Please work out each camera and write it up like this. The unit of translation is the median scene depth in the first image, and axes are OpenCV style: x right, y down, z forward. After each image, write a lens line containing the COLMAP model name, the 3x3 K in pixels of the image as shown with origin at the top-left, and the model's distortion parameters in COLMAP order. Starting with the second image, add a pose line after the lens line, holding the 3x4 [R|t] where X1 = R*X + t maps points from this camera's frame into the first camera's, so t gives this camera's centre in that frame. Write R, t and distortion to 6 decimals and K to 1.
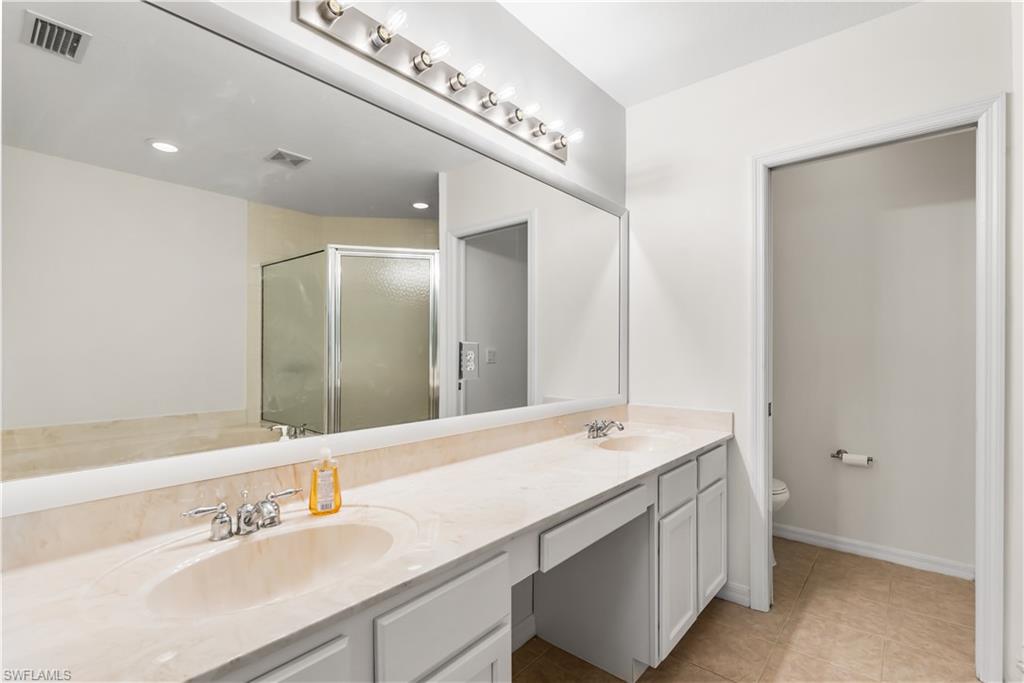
lens RADIAL K [[470.0, 0, 511.8], [0, 470.0, 350.2], [0, 0, 1]] dist [-0.005228, -0.000332]
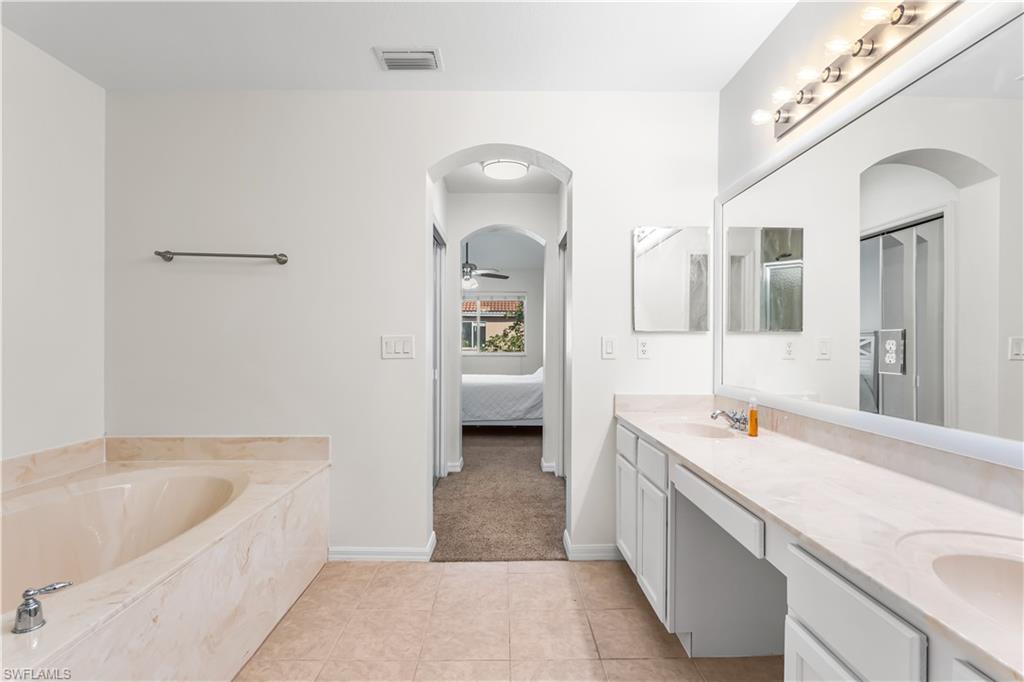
lens RADIAL K [[472.1, 0, 512.0], [0, 472.1, 341.0], [0, 0, 1]] dist [0.000041, 0.000002]
pose [[-0.749776, -0.007145, -0.661653, 0.836452], [-0.005476, 0.999974, -0.004593, 0.008781], [0.661669, 0.000180, -0.749796, 1.021261]]
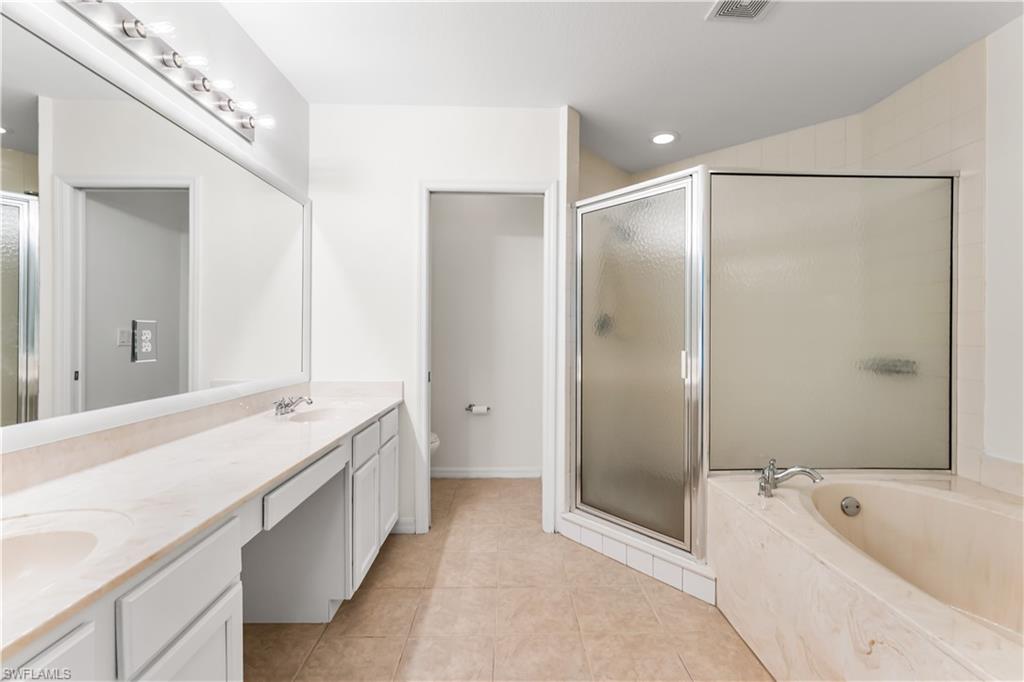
lens RADIAL K [[458.1, 0, 513.2], [0, 458.1, 335.4], [0, 0, 1]] dist [0.000324, 0.000134]
pose [[0.747678, -0.000266, 0.664062, -0.125585], [-0.004345, 0.999977, 0.005293, 0.003203], [-0.664048, -0.006843, 0.747659, -0.109331]]
